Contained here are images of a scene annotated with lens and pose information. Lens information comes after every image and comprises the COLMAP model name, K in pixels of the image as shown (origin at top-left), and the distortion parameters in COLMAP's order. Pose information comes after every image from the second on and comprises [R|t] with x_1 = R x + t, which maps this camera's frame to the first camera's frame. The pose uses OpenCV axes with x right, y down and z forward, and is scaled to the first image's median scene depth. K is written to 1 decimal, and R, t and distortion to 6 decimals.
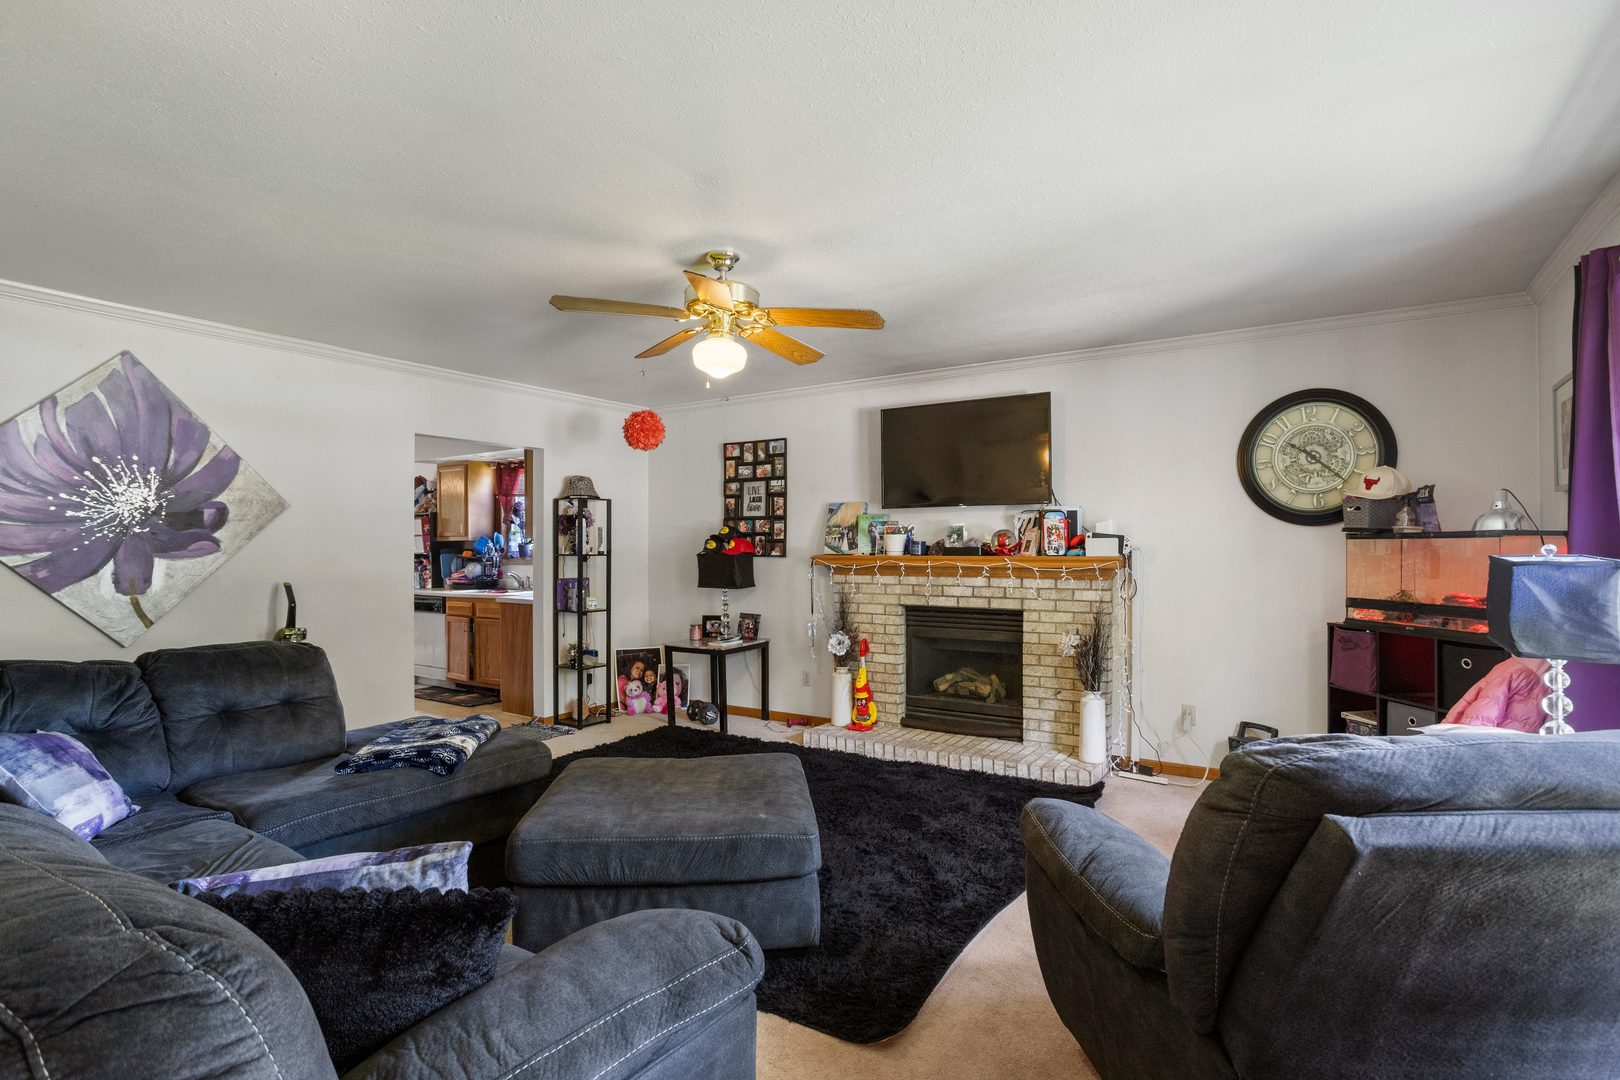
lens RADIAL K [[805.3, 0, 805.4], [0, 805.3, 550.5], [0, 0, 1]] dist [-0.000630, 0.011514]
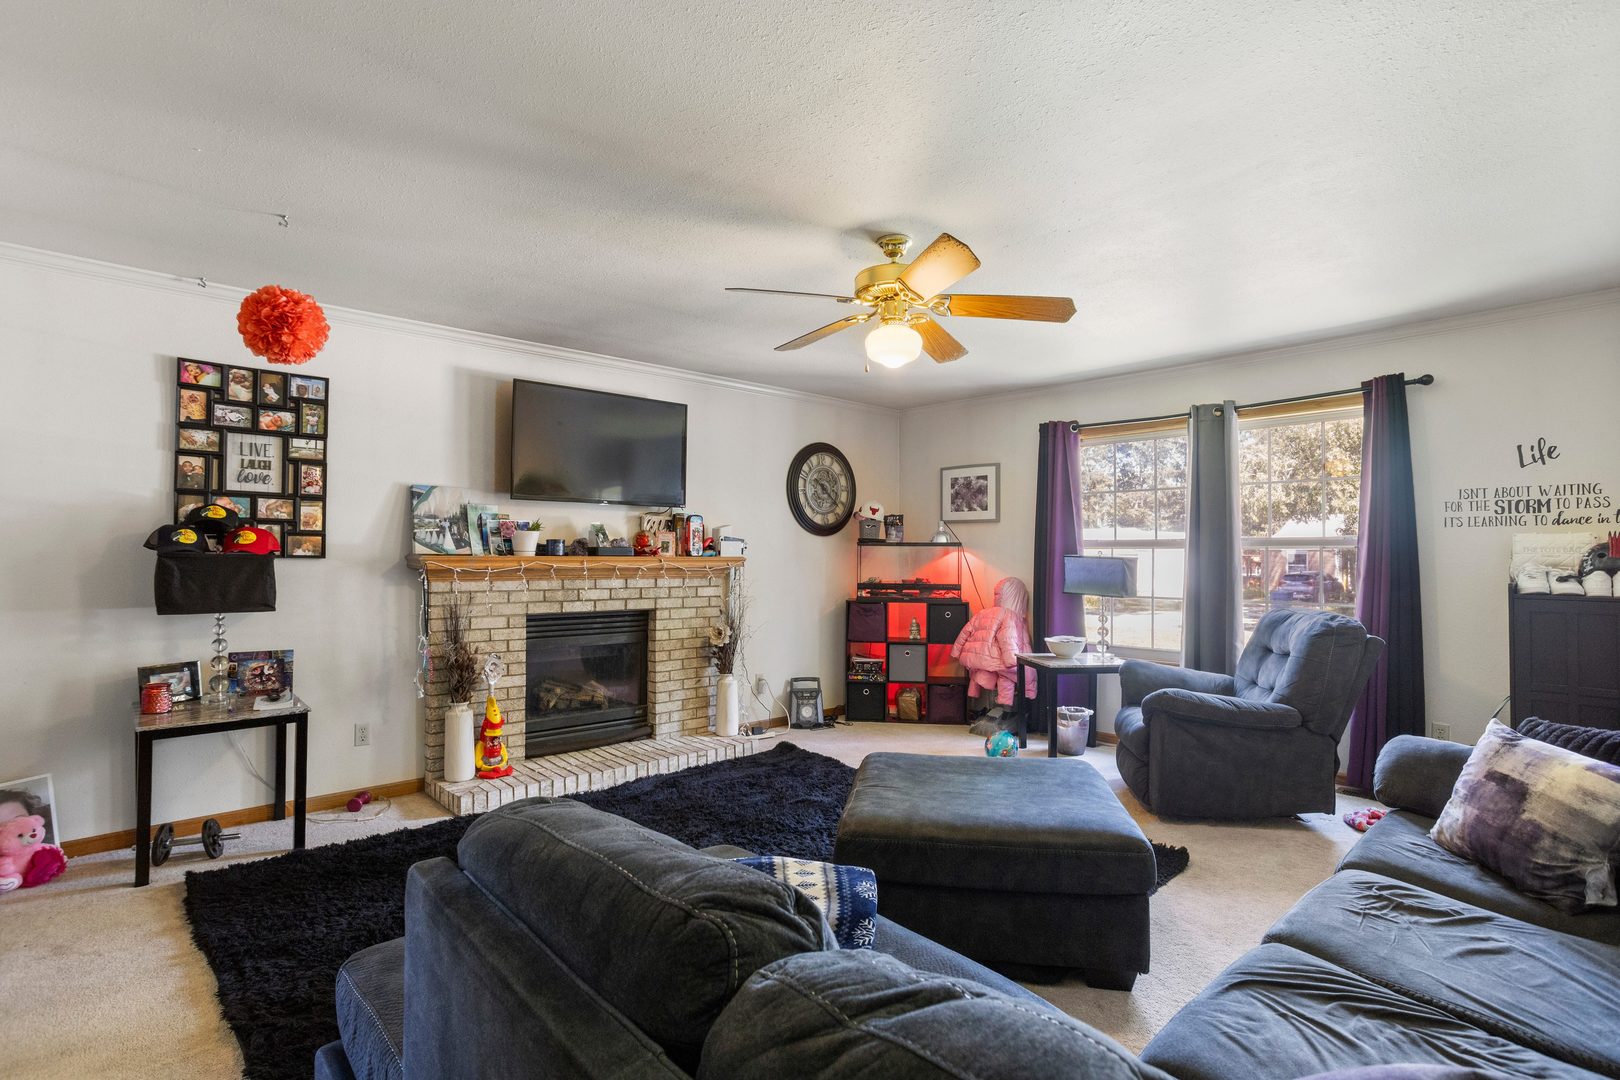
lens RADIAL K [[805.3, 0, 805.4], [0, 805.3, 550.5], [0, 0, 1]] dist [-0.000630, 0.011514]
pose [[0.272144, 0.007904, 0.962224, -0.593988], [-0.004694, 0.999965, -0.006887, 0.004669], [-0.962245, -0.002643, 0.272172, 0.475561]]
